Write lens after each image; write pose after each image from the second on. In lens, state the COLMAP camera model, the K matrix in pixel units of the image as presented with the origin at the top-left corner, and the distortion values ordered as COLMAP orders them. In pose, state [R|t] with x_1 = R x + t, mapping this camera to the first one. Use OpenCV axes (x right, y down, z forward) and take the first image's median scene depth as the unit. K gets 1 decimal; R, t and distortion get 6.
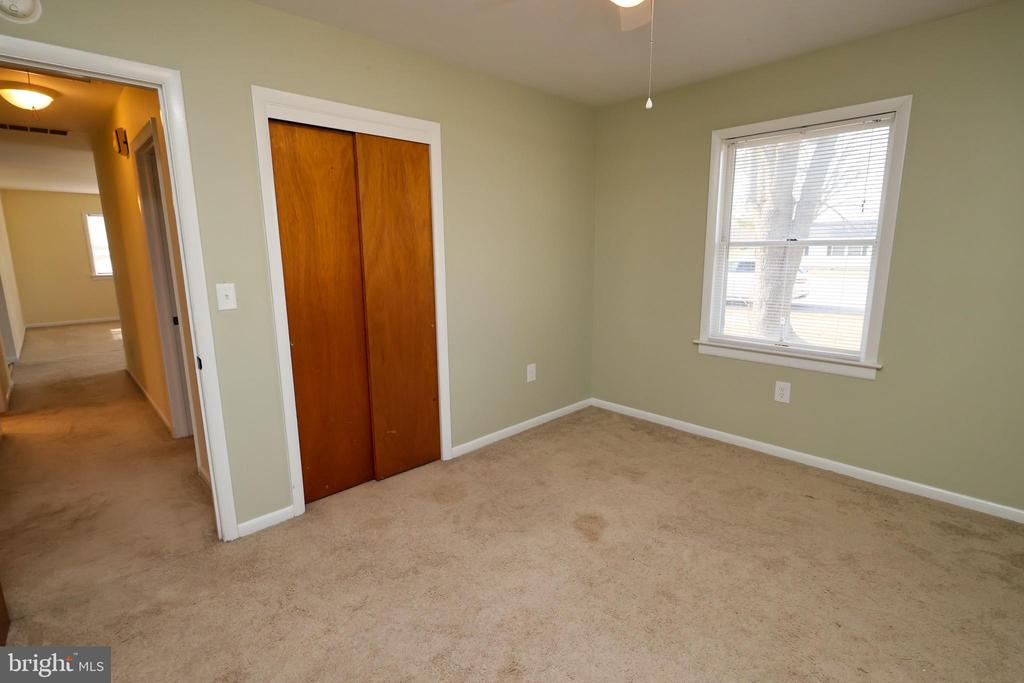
lens RADIAL K [[485.4, 0, 512.0], [0, 485.4, 341.5], [0, 0, 1]] dist [0.000562, -0.000470]
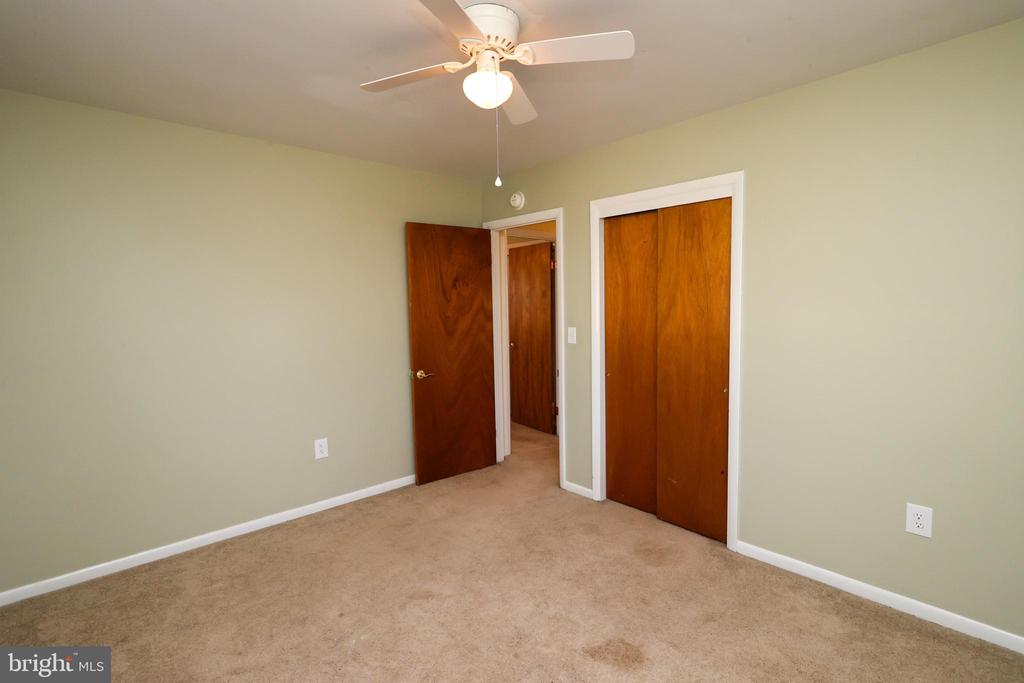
lens RADIAL K [[485.4, 0, 512.0], [0, 485.4, 341.5], [0, 0, 1]] dist [0.000562, -0.000470]
pose [[-0.019573, 0.096322, -0.995158, 0.801397], [-0.170581, 0.980433, 0.098252, -0.156050], [0.985149, 0.171678, -0.002759, 0.646338]]
